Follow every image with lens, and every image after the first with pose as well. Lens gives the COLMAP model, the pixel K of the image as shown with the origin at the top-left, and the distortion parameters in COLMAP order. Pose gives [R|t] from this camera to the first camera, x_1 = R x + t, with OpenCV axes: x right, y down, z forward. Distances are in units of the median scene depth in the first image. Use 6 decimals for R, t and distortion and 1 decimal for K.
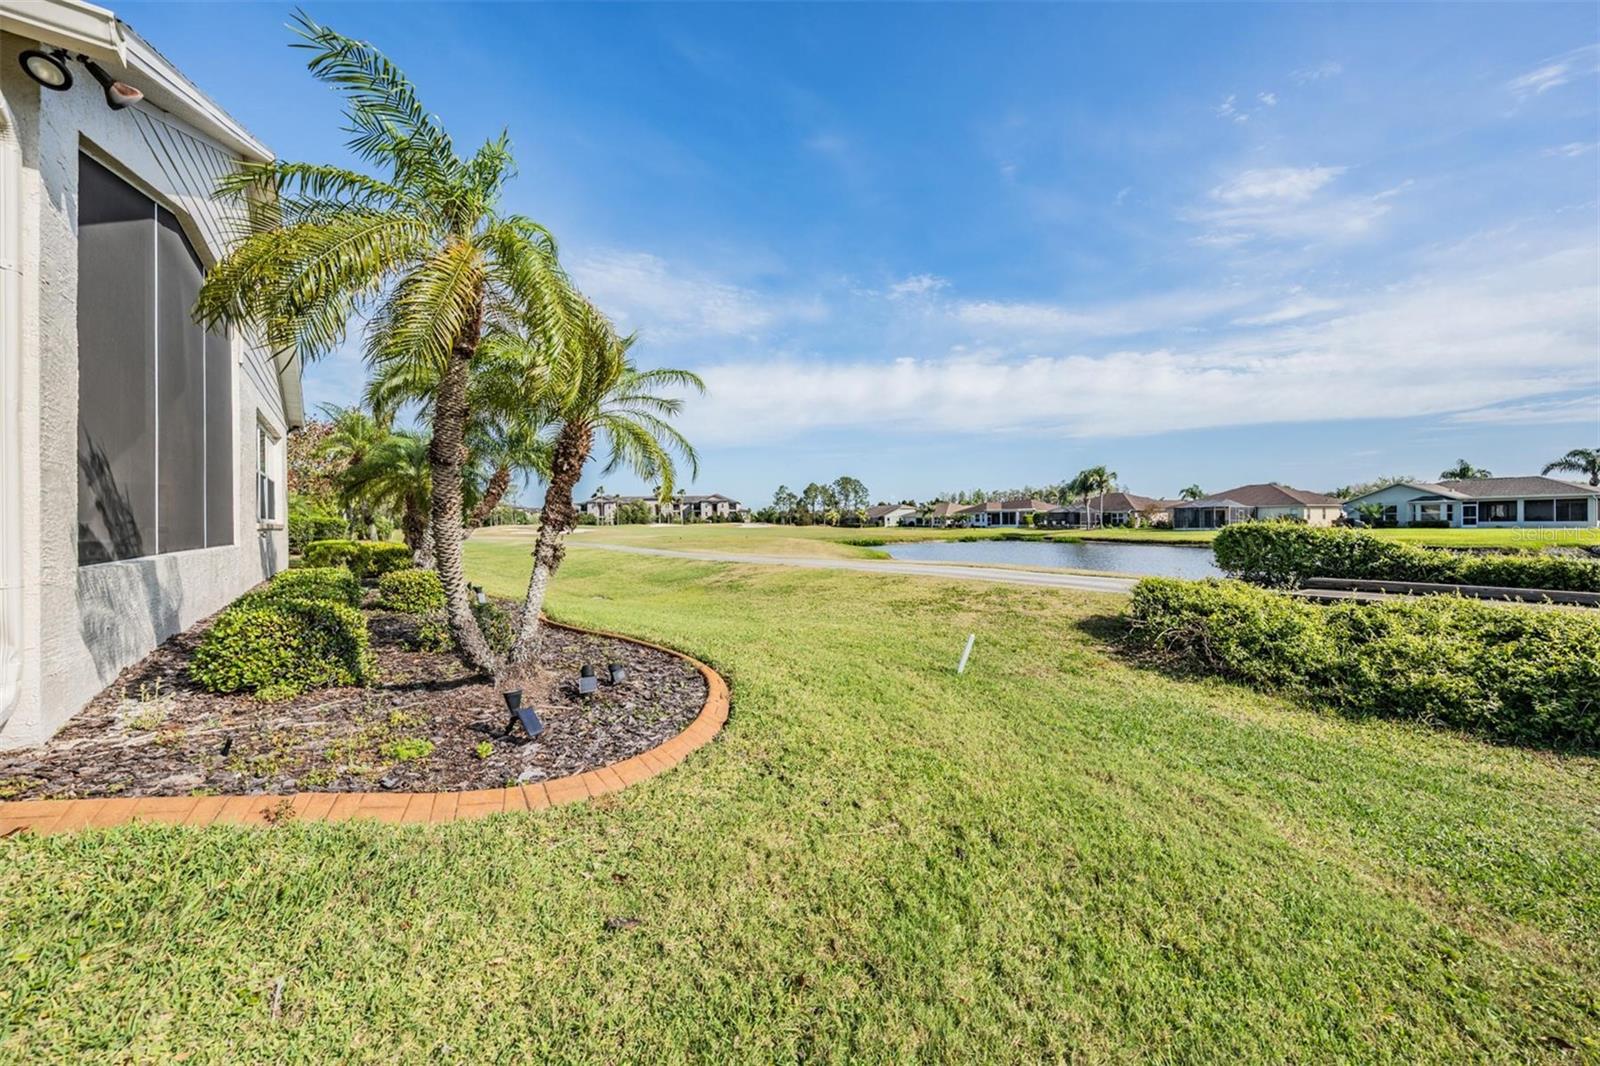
lens RADIAL K [[593.5, 0, 813.4], [0, 593.5, 528.3], [0, 0, 1]] dist [0.005609, -0.000565]
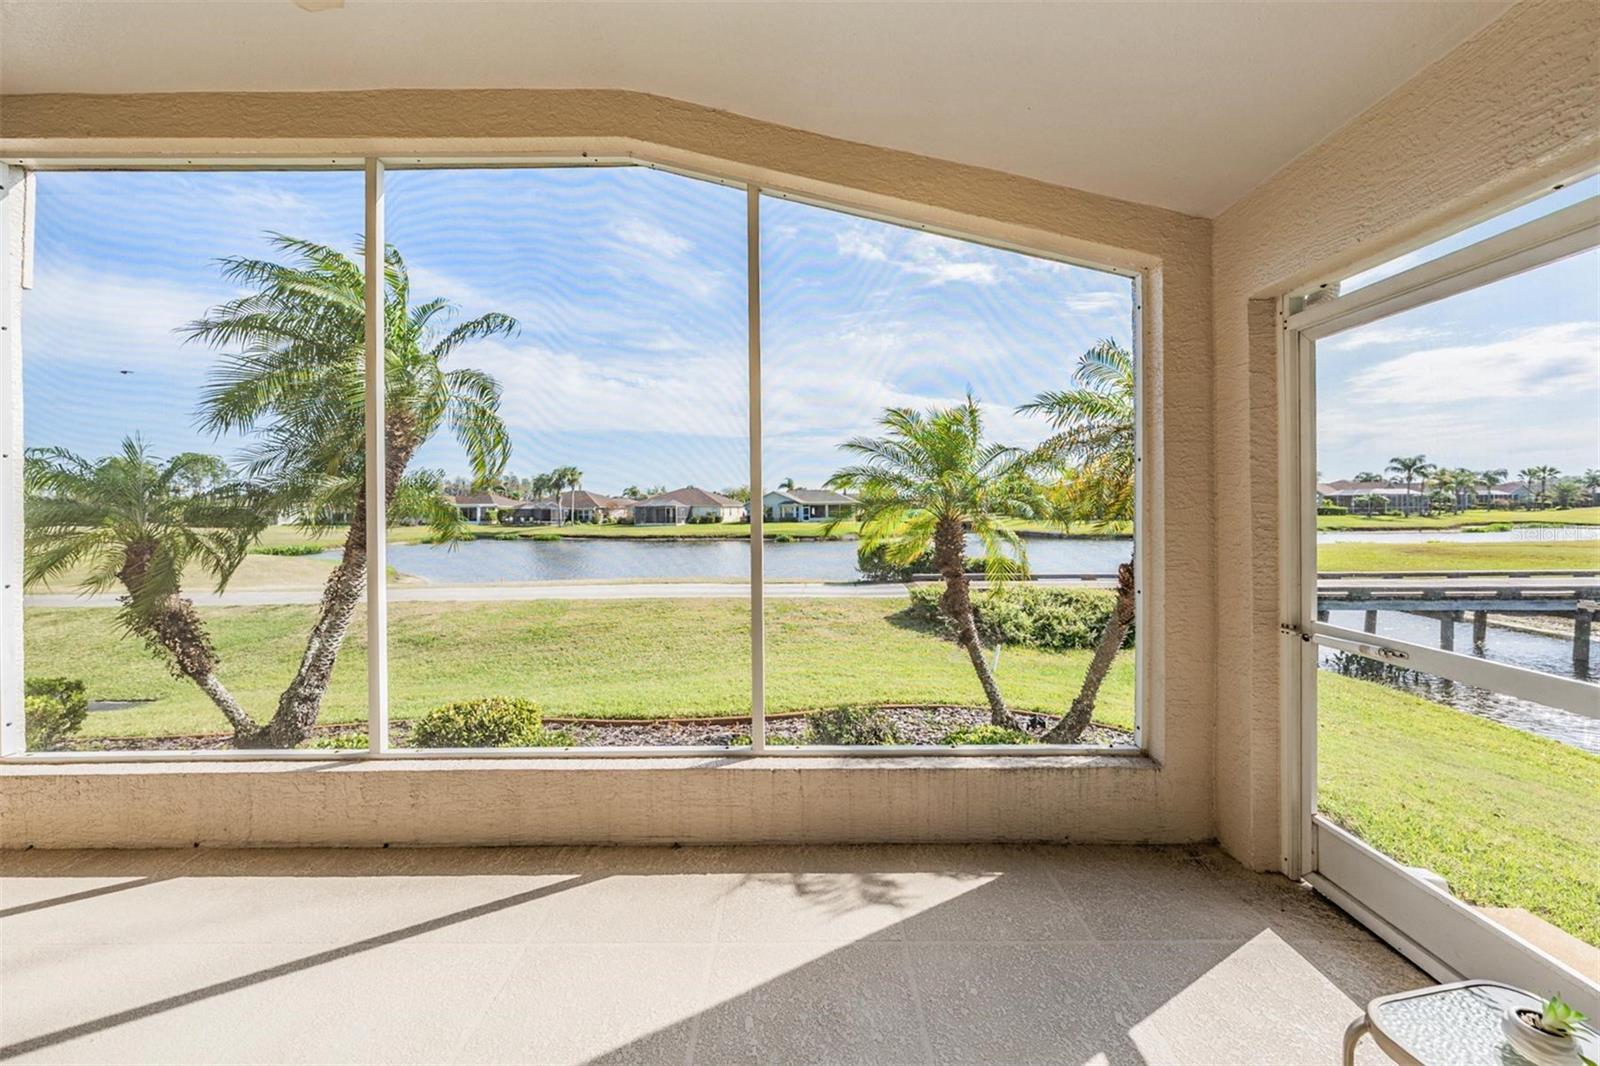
lens RADIAL K [[593.5, 0, 810.8], [0, 593.5, 516.4], [0, 0, 1]] dist [0.005609, -0.000565]
pose [[0.603920, -0.008846, 0.796996, -0.107043], [0.011453, 0.999931, 0.002420, -0.014038], [-0.796962, 0.007667, 0.603980, 0.038945]]
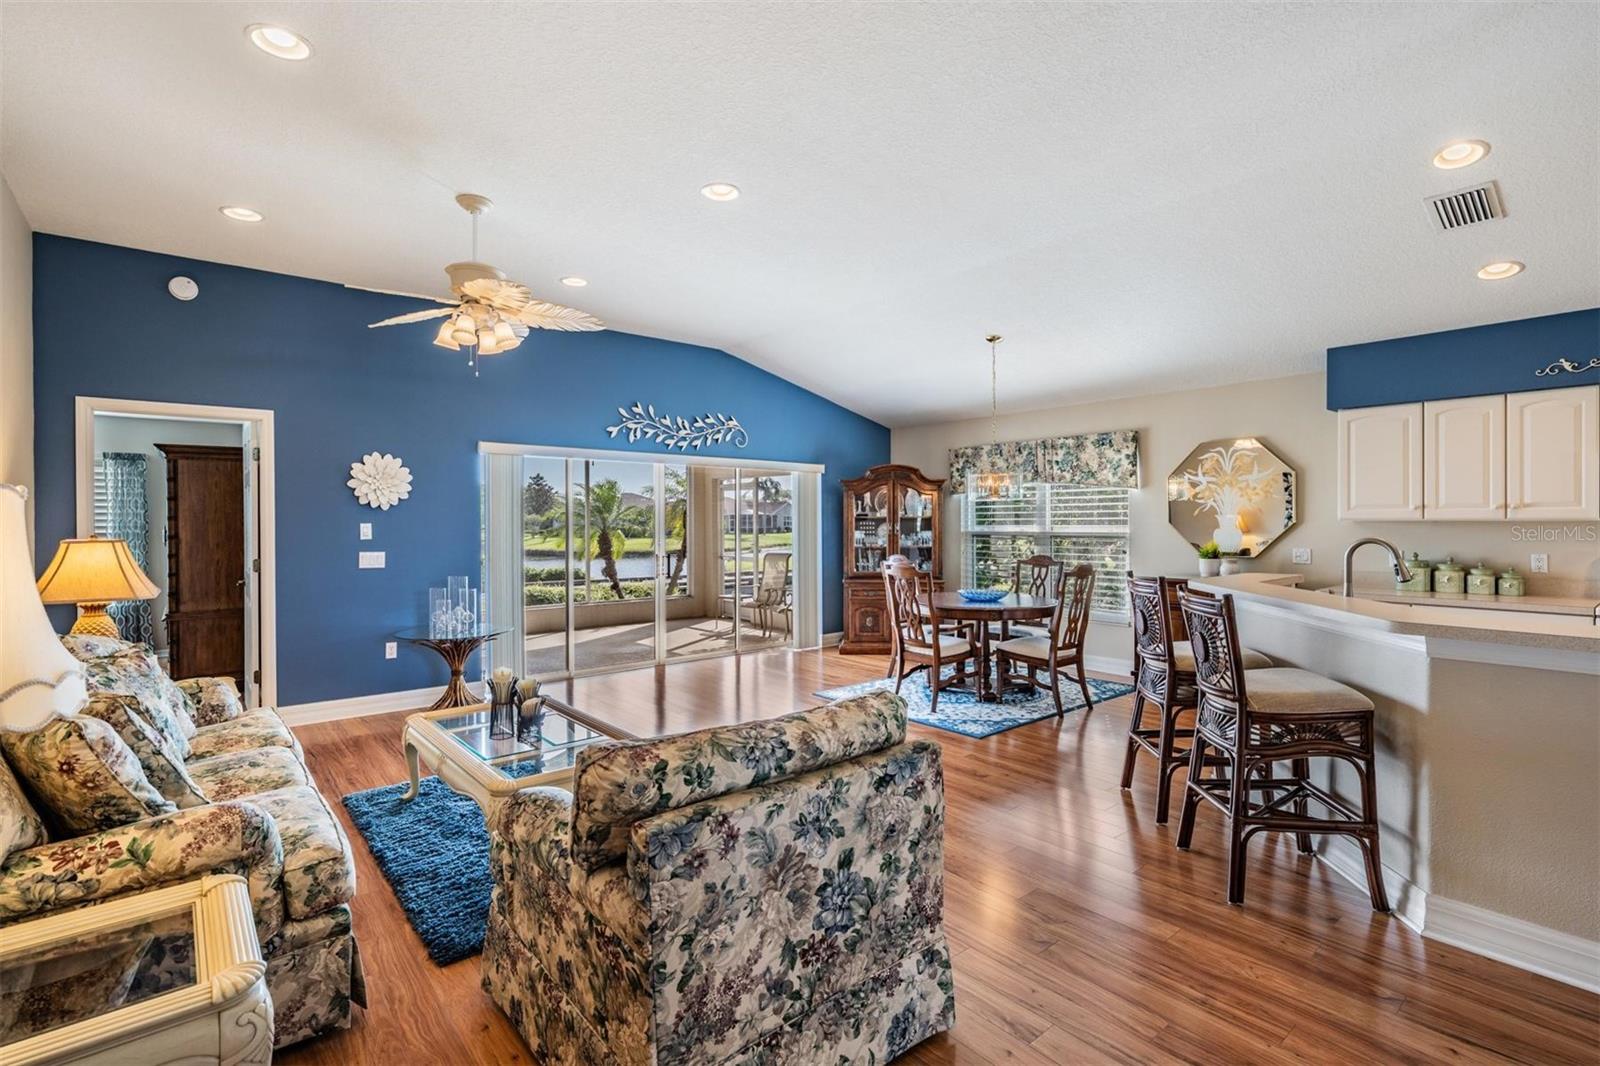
lens RADIAL K [[744.6, 0, 803.5], [0, 744.6, 540.6], [0, 0, 1]] dist [0.005112, 0.002425]
pose [[-0.050359, -0.017834, 0.998572, -0.259467], [0.012947, 0.999745, 0.018508, -0.014460], [-0.998647, 0.013860, -0.050116, 0.024746]]
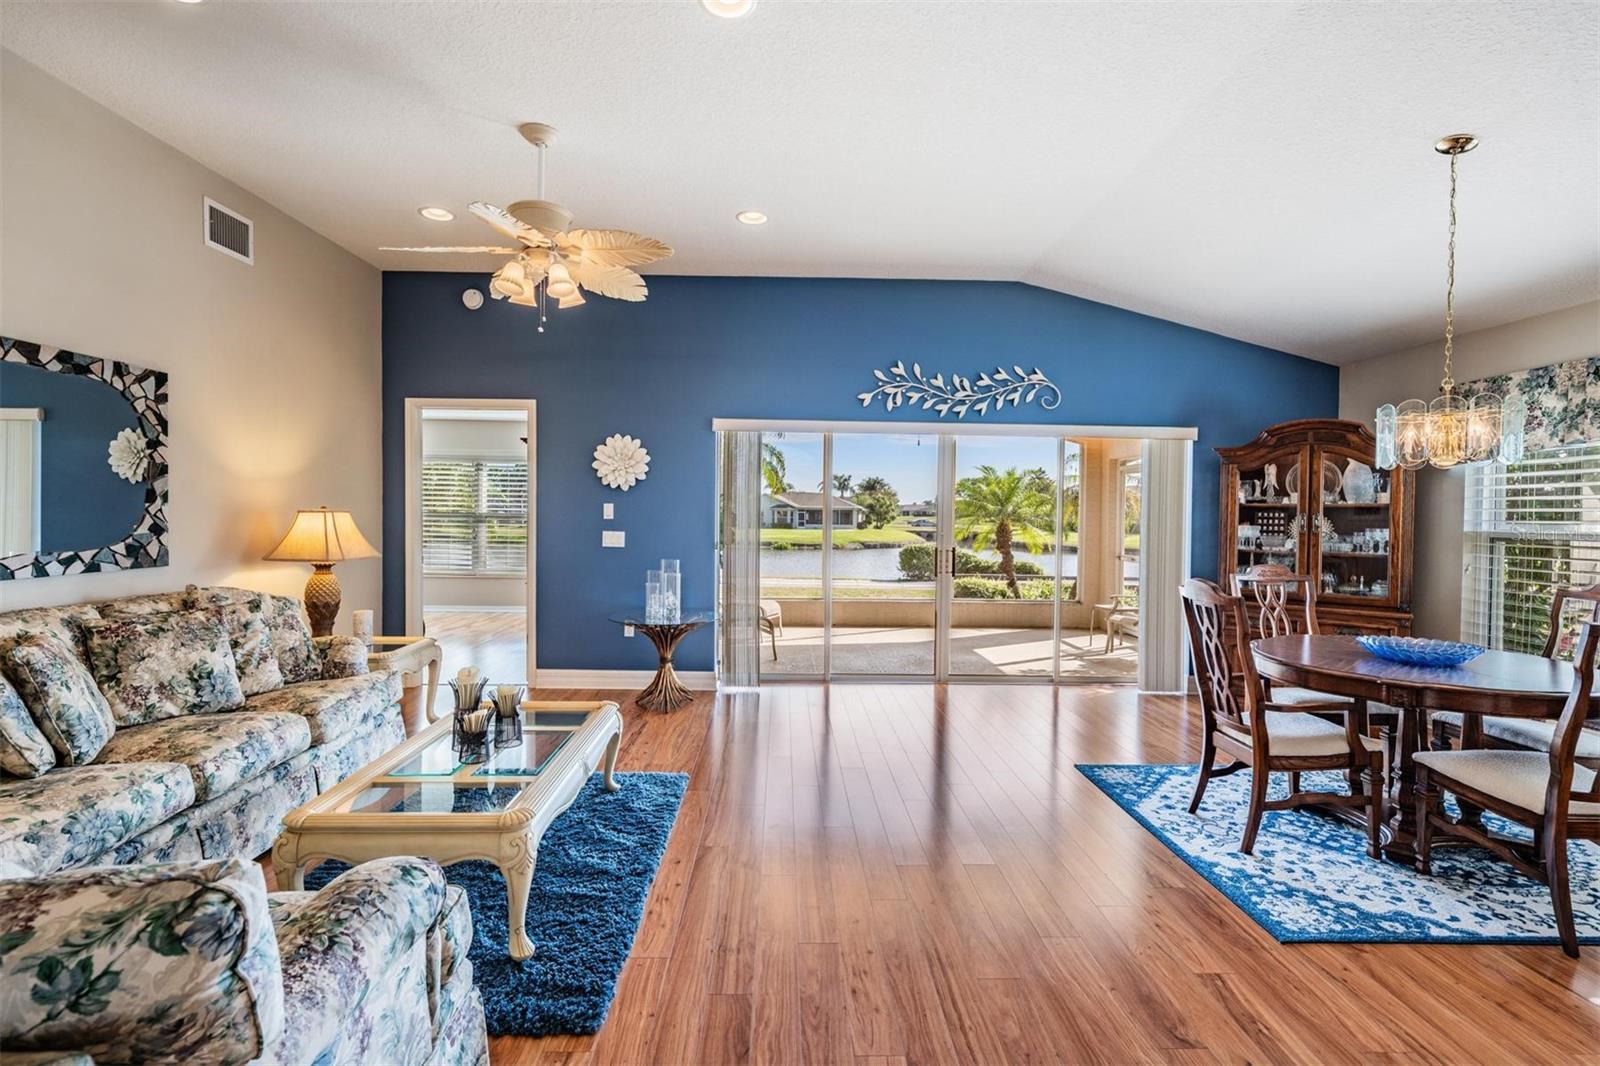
lens RADIAL K [[744.6, 0, 790.3], [0, 744.6, 526.0], [0, 0, 1]] dist [0.005112, 0.002425]
pose [[0.589976, 0.000644, 0.807421, -0.229326], [-0.010275, 0.999925, 0.006710, -0.013613], [-0.807356, -0.012254, 0.589938, 0.000612]]
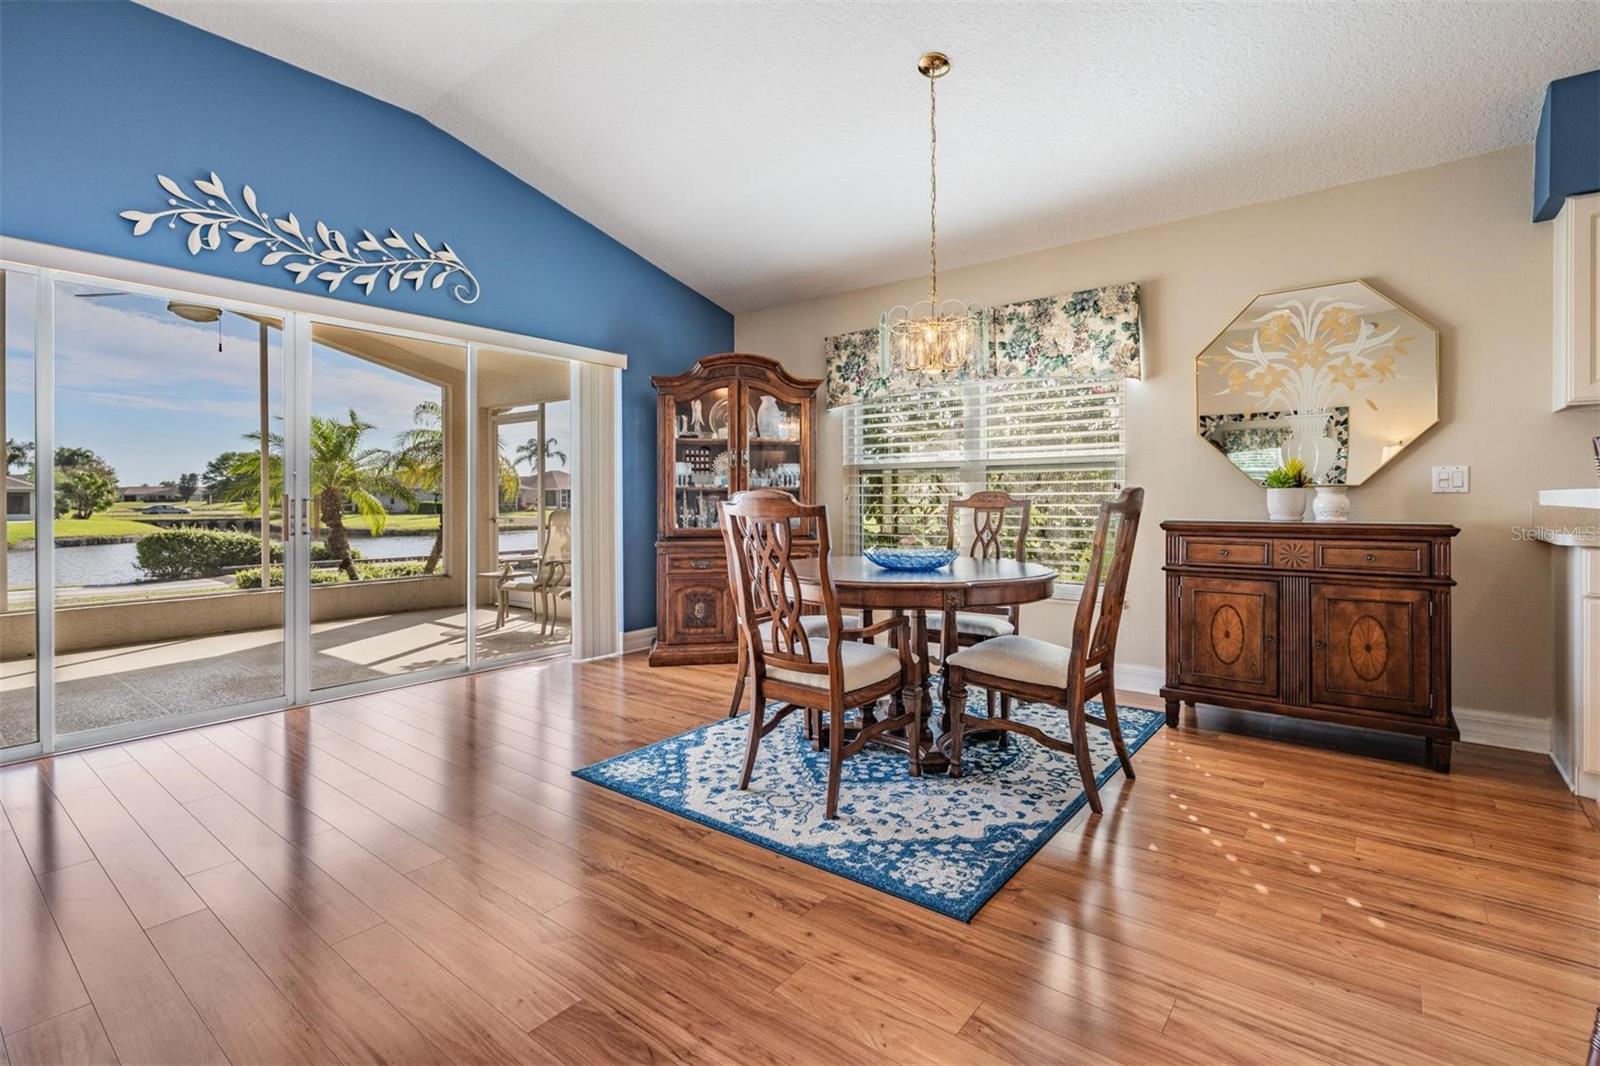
lens RADIAL K [[744.6, 0, 796.3], [0, 744.6, 502.5], [0, 0, 1]] dist [0.005112, 0.002425]
pose [[-0.248833, 0.003079, 0.968541, -0.210525], [0.013818, 0.999904, 0.000372, -0.009156], [-0.968448, 0.013476, -0.248852, 0.016729]]
